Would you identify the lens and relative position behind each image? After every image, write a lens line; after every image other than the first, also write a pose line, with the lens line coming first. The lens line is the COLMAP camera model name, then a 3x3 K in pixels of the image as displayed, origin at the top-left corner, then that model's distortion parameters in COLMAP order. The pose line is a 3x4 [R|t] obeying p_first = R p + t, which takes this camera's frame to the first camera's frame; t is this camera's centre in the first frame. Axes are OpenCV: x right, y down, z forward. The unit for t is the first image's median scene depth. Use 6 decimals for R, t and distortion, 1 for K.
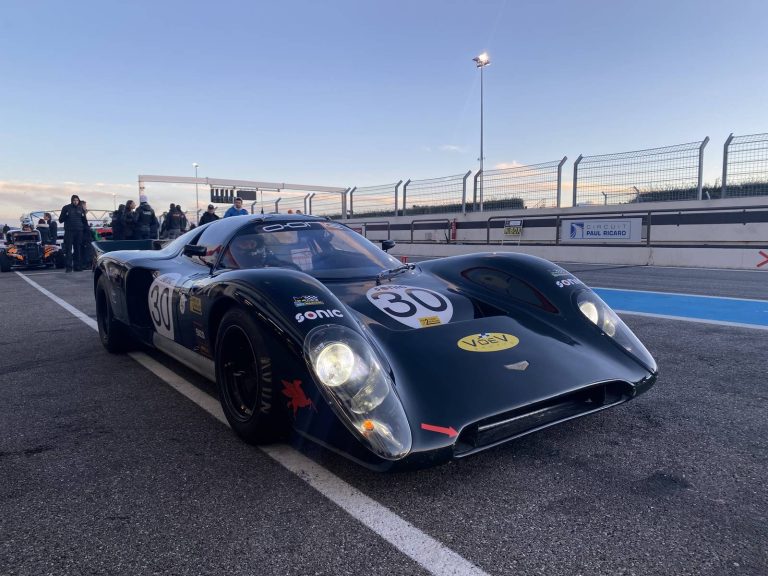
lens RADIAL K [[592.8, 0, 384.0], [0, 592.8, 288.0], [0, 0, 1]] dist [0.095531, -0.169416]
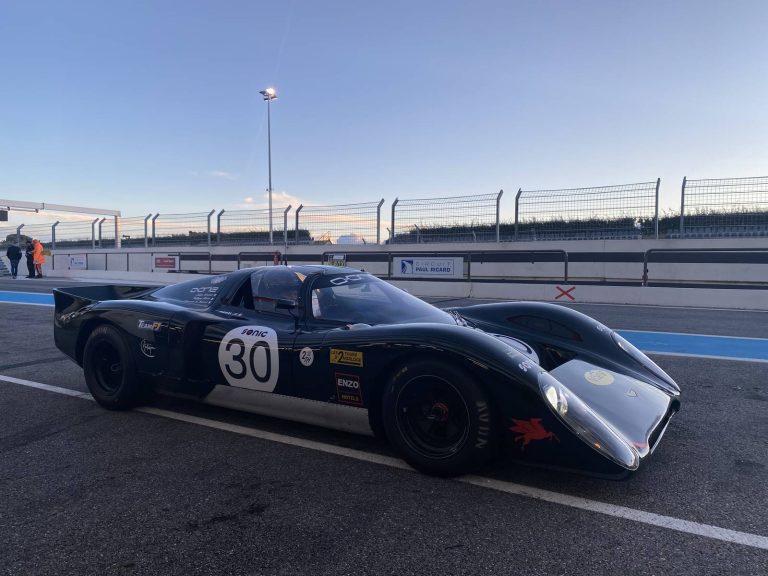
lens RADIAL K [[592.8, 0, 384.0], [0, 592.8, 288.0], [0, 0, 1]] dist [0.095531, -0.169416]
pose [[0.924794, -0.003841, 0.380449, -0.766762], [0.021011, 0.998939, -0.040989, -0.062125], [-0.379887, 0.045900, 0.923893, -0.049603]]
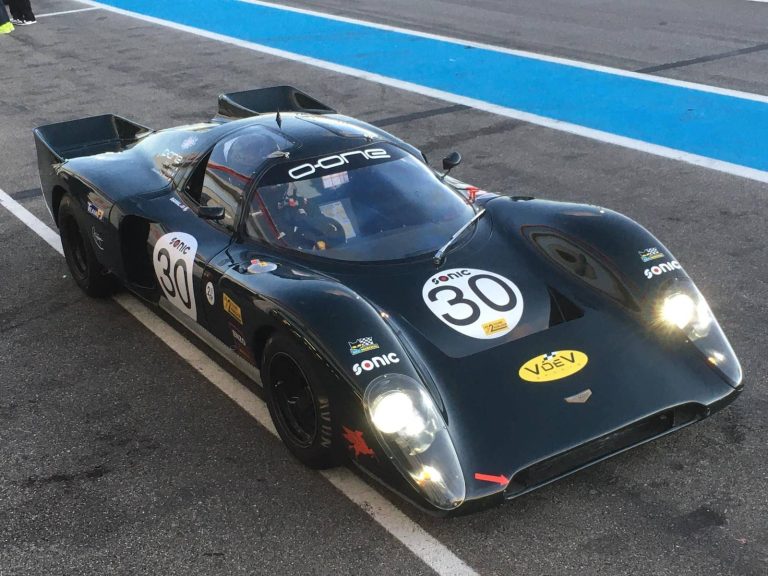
lens RADIAL K [[1224.4, 0, 384.0], [0, 1224.4, 288.0], [0, 0, 1]] dist [0.027200, 0.080890]
pose [[0.997222, -0.016678, -0.072597, 0.051495], [0.035801, 0.961977, 0.270774, -0.563689], [0.065321, -0.272621, 0.959902, -0.848166]]
